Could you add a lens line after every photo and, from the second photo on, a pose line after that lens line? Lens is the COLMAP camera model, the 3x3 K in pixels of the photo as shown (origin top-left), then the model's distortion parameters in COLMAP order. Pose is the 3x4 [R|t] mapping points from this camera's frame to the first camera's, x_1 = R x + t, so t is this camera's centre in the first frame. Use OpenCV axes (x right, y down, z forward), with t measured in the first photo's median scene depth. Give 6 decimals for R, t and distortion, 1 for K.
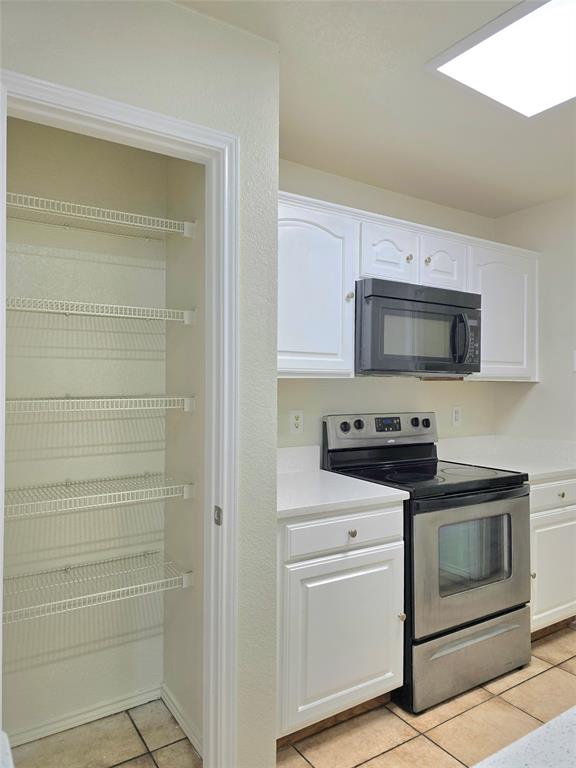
lens RADIAL K [[522.0, 0, 289.0], [0, 522.0, 371.0], [0, 0, 1]] dist [0.057443, -0.048393]
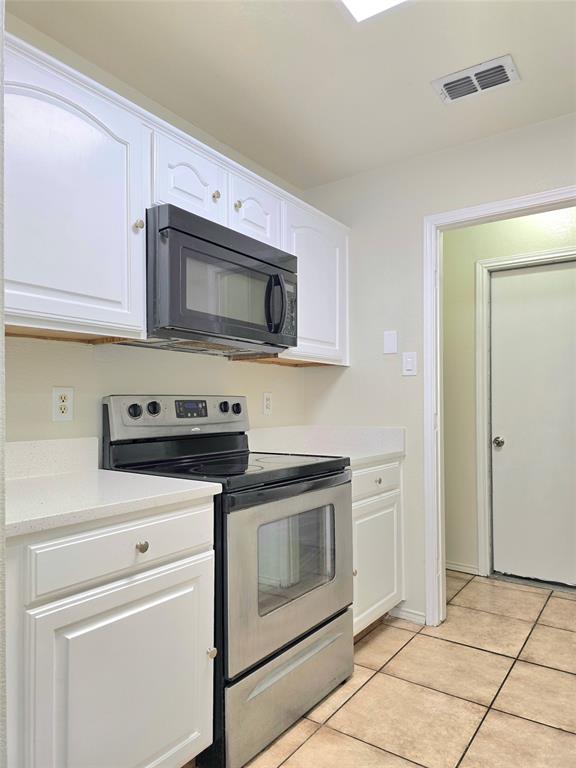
lens RADIAL K [[522.0, 0, 281.7], [0, 522.0, 393.3], [0, 0, 1]] dist [0.057443, -0.048393]
pose [[0.933721, -0.007753, 0.357918, 0.037040], [0.005902, 0.999963, 0.006264, 0.083459], [-0.357953, -0.003737, 0.933732, 0.233315]]
